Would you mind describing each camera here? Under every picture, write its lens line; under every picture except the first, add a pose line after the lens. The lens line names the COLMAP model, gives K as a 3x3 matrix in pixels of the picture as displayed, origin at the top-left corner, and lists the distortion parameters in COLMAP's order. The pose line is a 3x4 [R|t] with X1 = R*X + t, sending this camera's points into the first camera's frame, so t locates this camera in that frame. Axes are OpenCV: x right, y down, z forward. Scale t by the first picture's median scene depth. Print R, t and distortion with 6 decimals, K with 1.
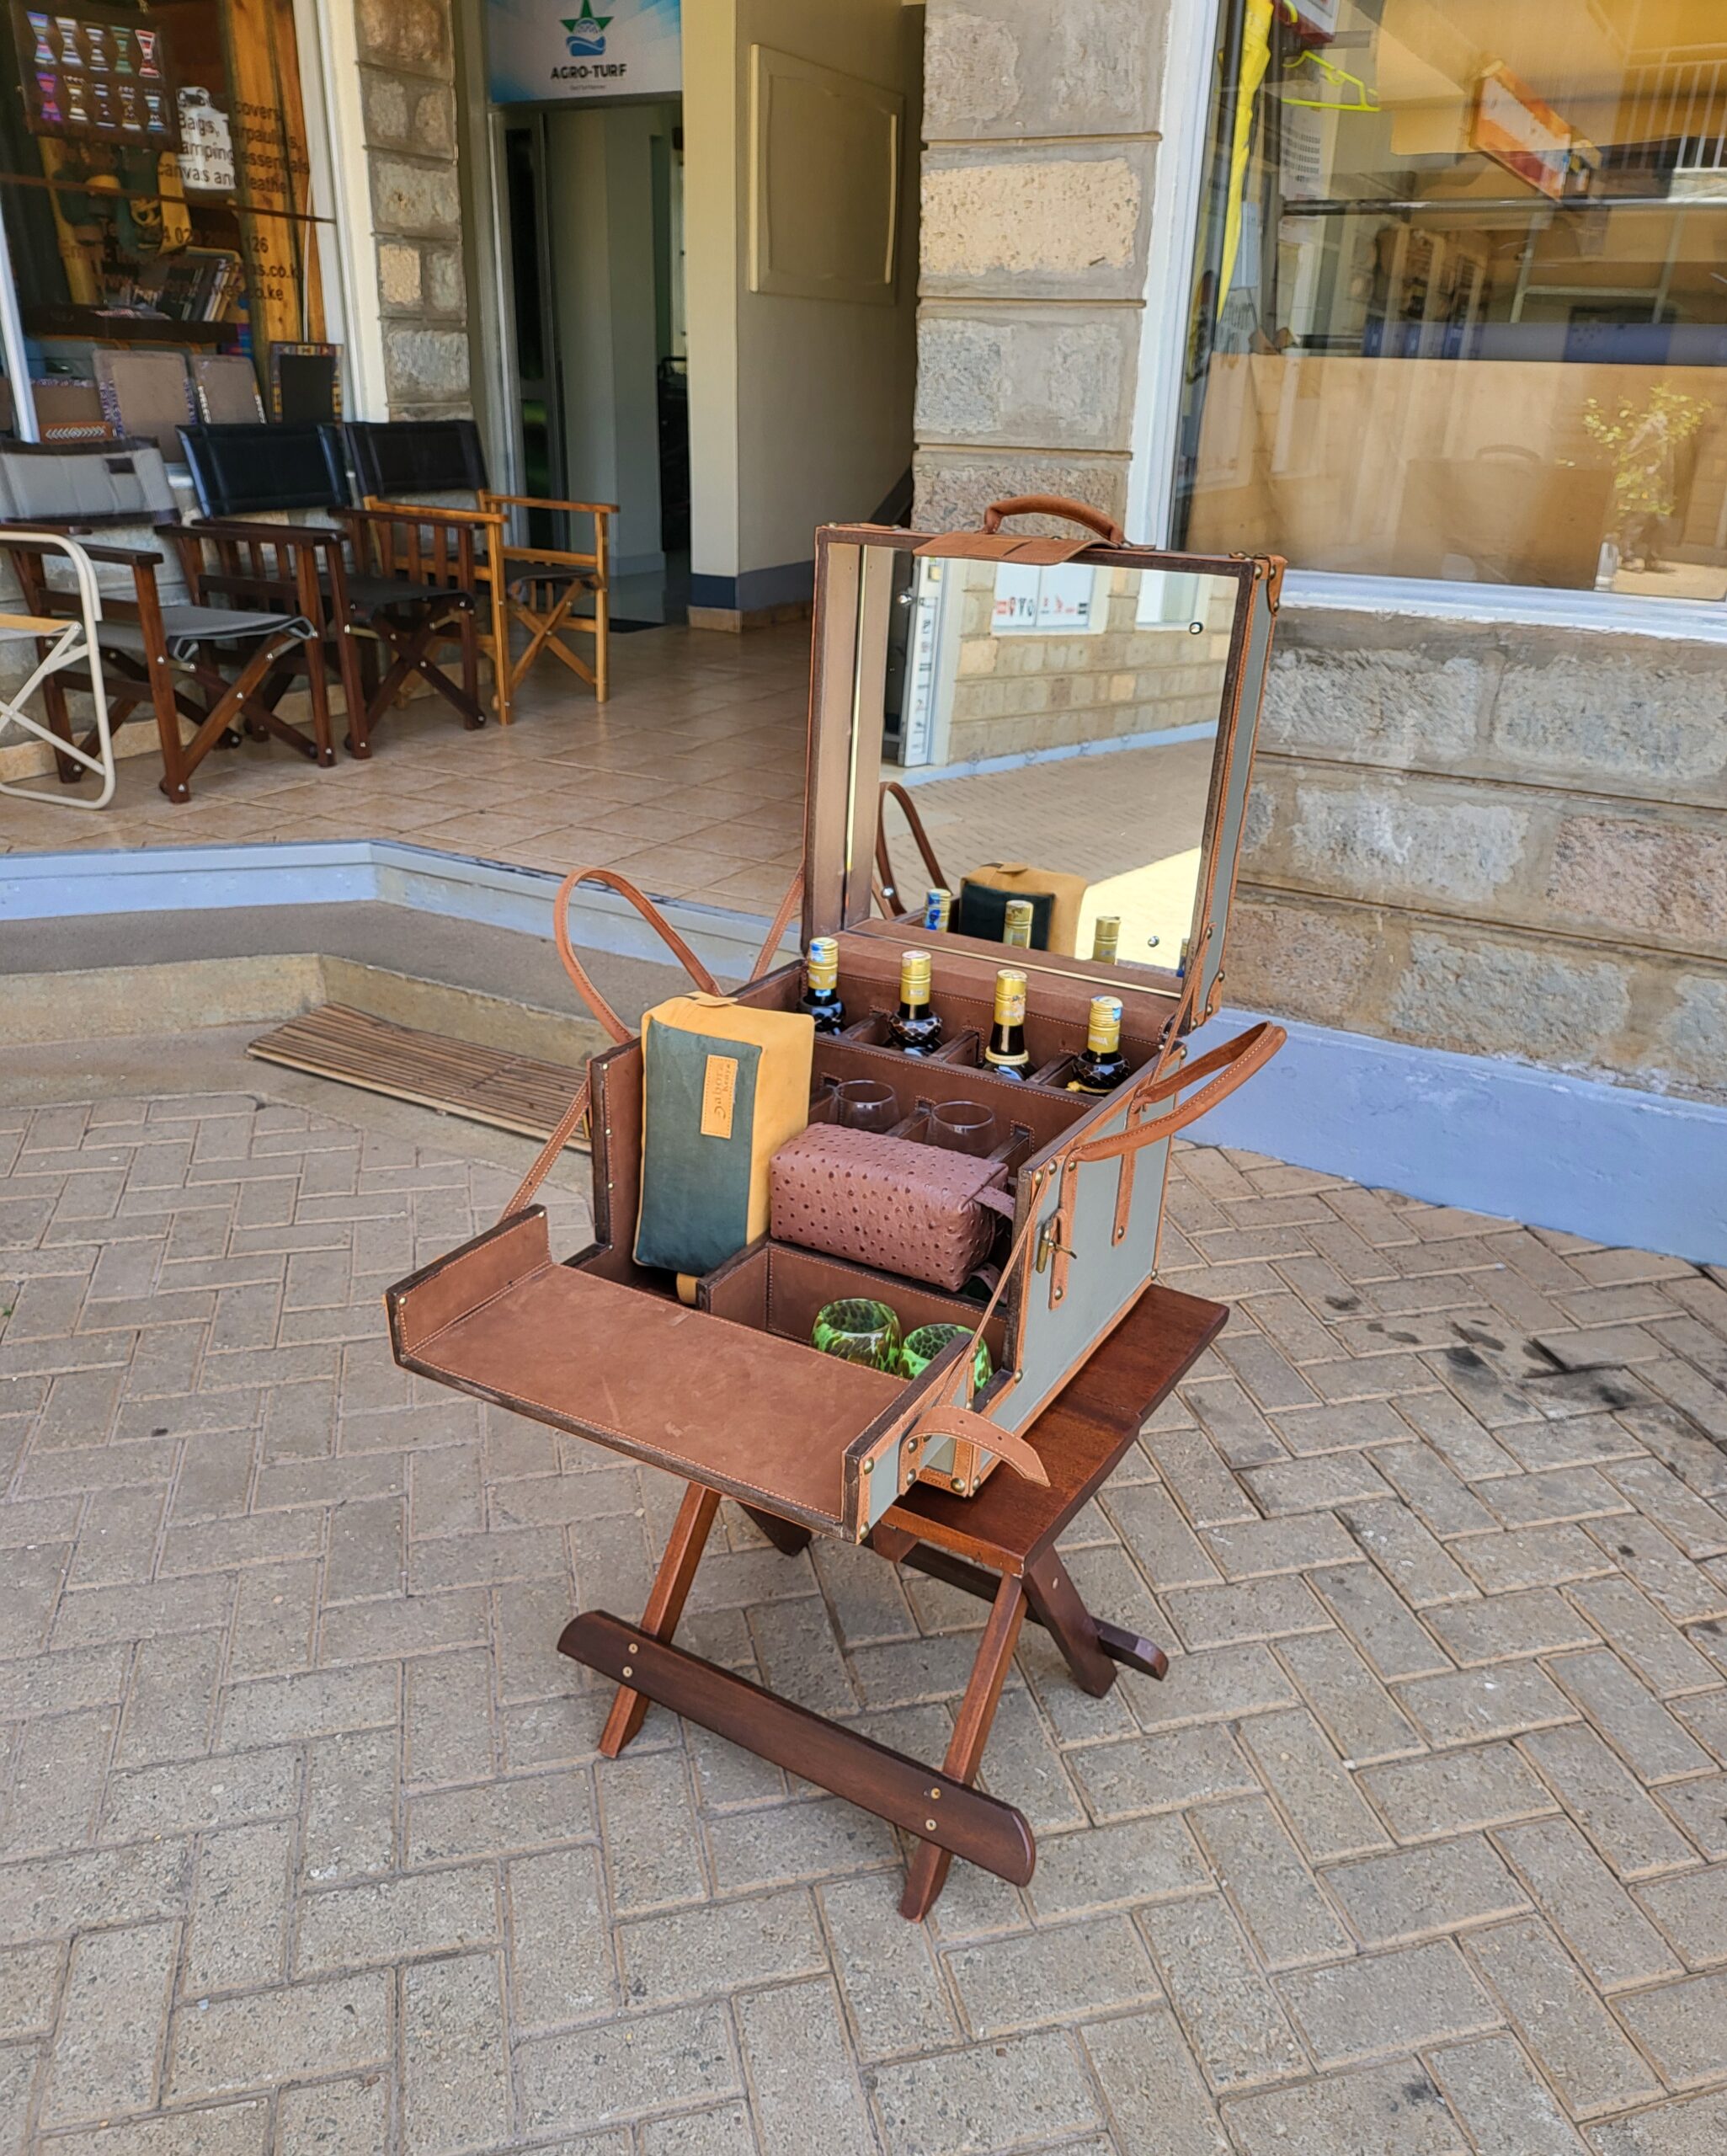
lens RADIAL K [[1610.2, 0, 857.3], [0, 1610.2, 1080.6], [0, 0, 1]] dist [0.049154, -0.064969]
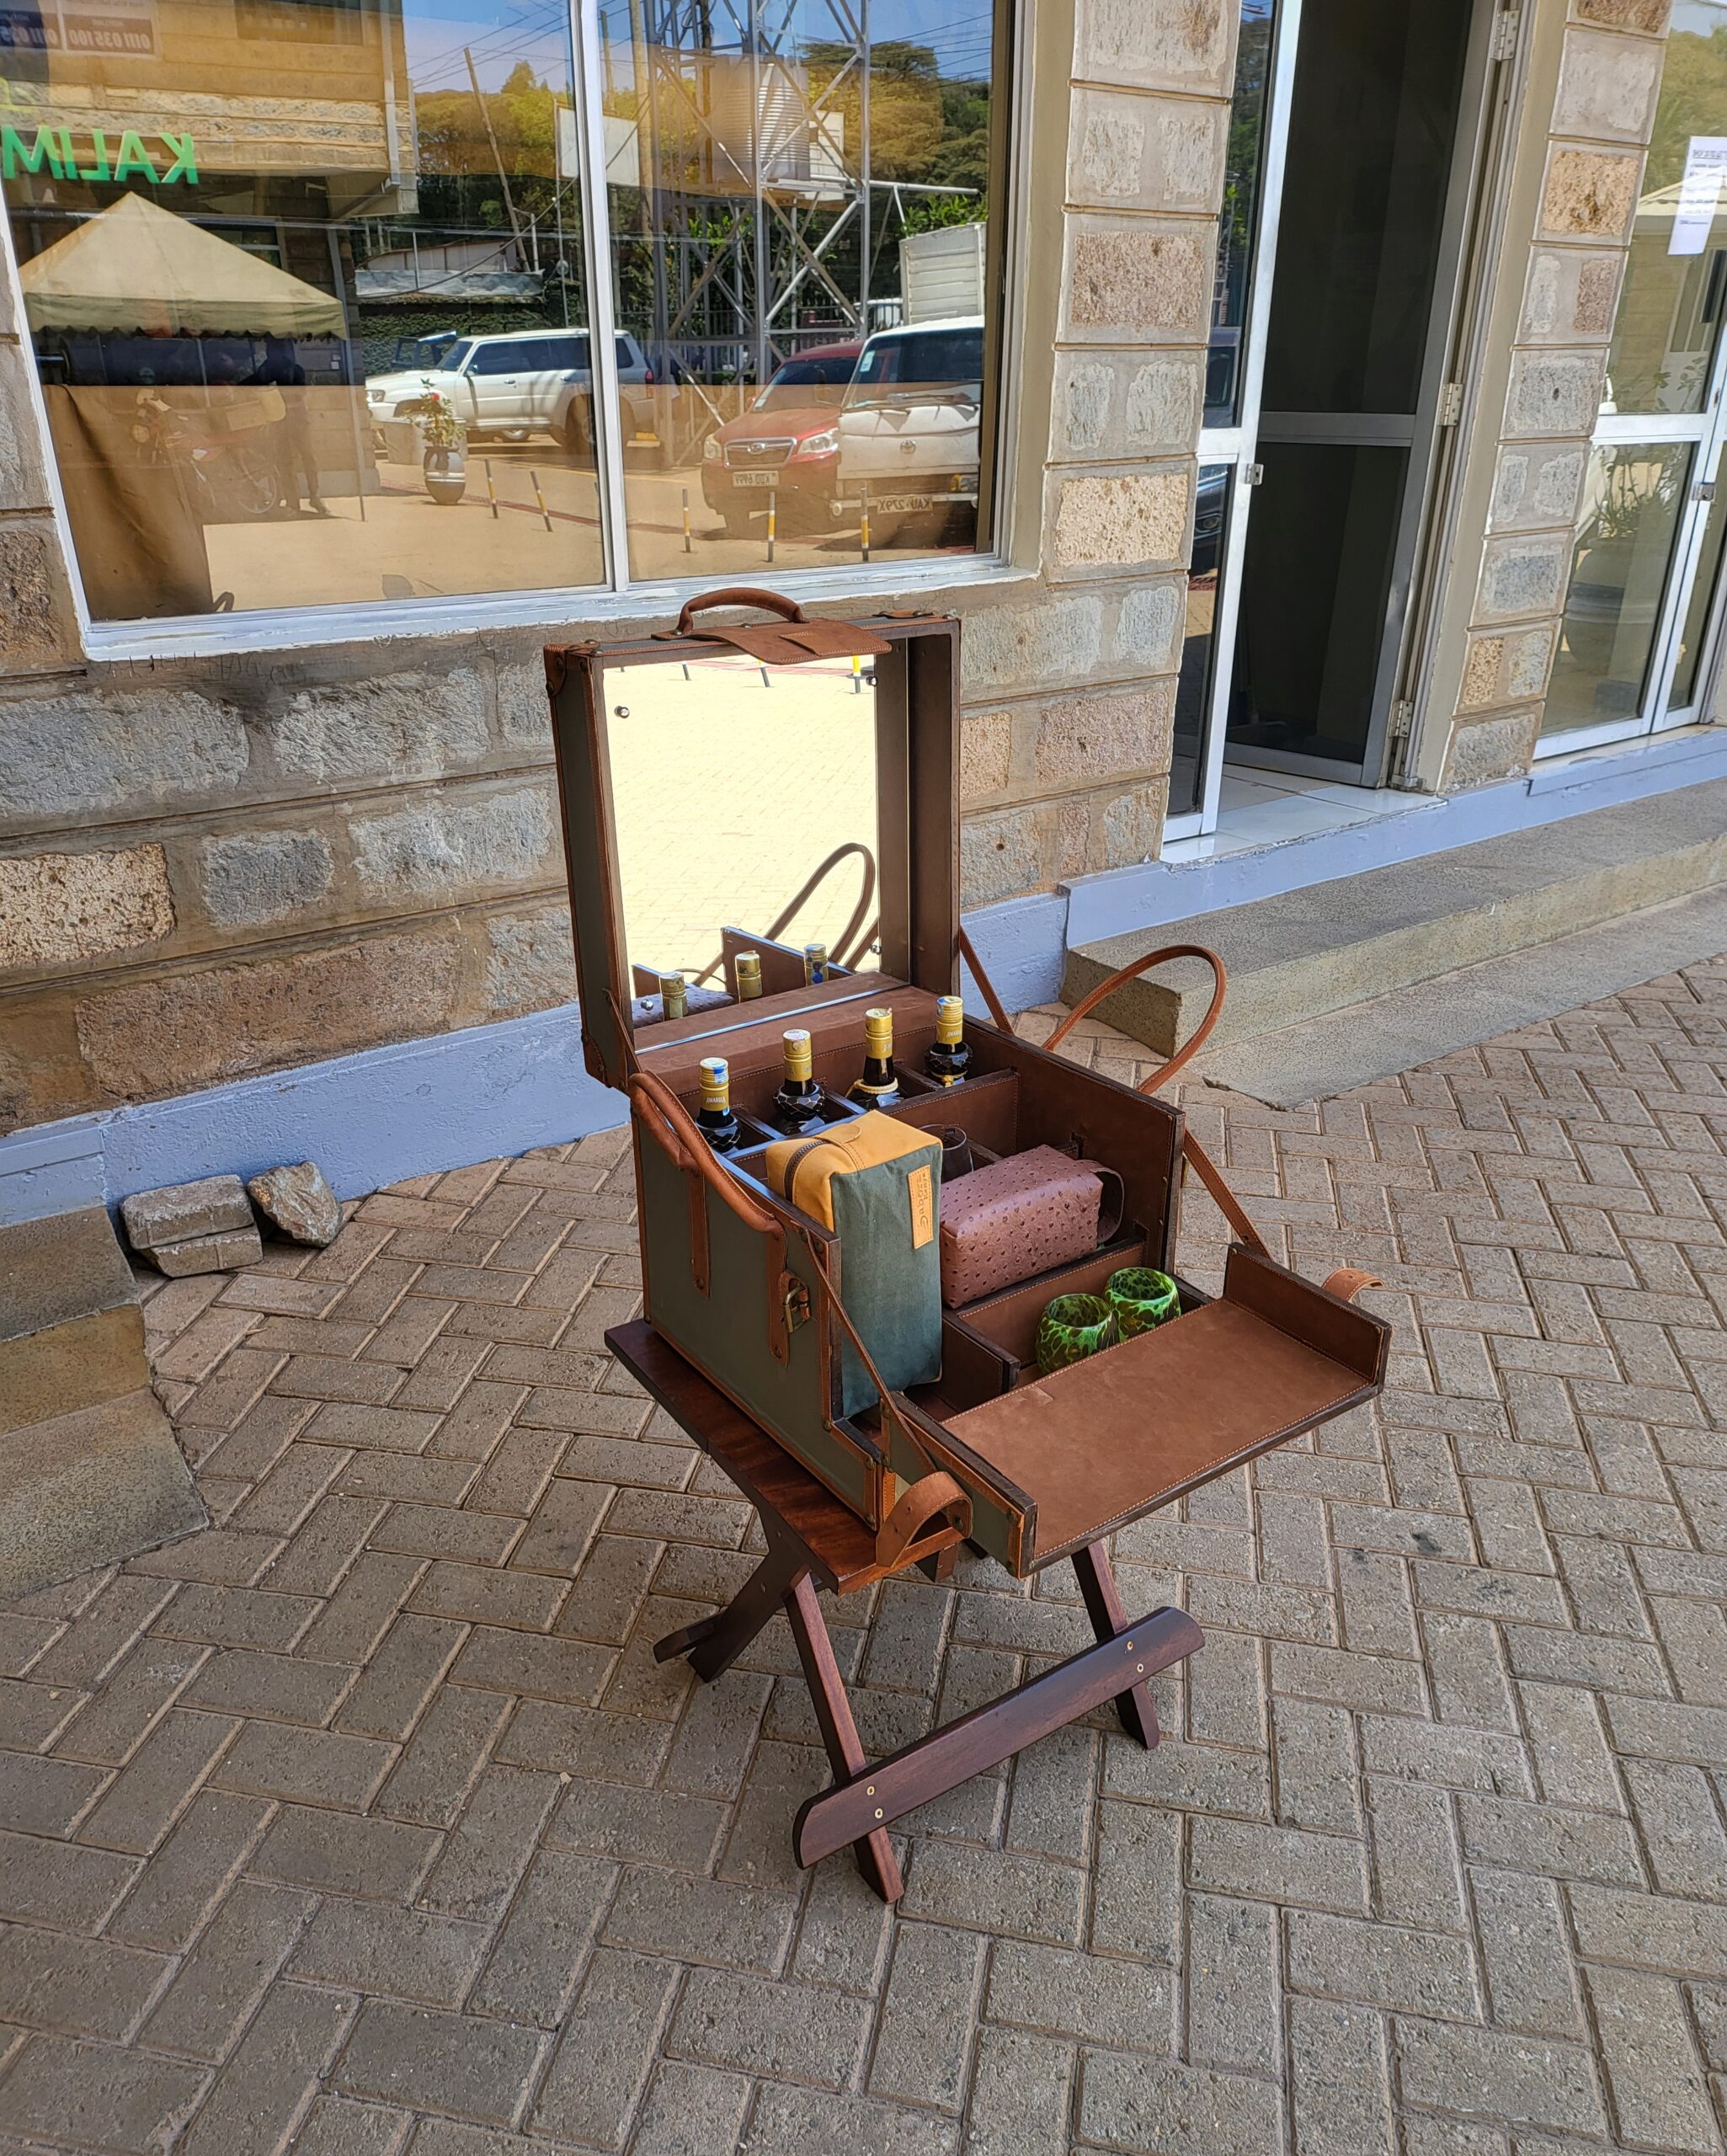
lens RADIAL K [[1610.2, 0, 857.3], [0, 1610.2, 1080.6], [0, 0, 1]] dist [0.049154, -0.064969]
pose [[0.424704, -0.393788, 0.815204, -0.489043], [0.361483, 0.899315, 0.246093, -0.178041], [-0.830034, 0.190166, 0.524290, 0.259084]]
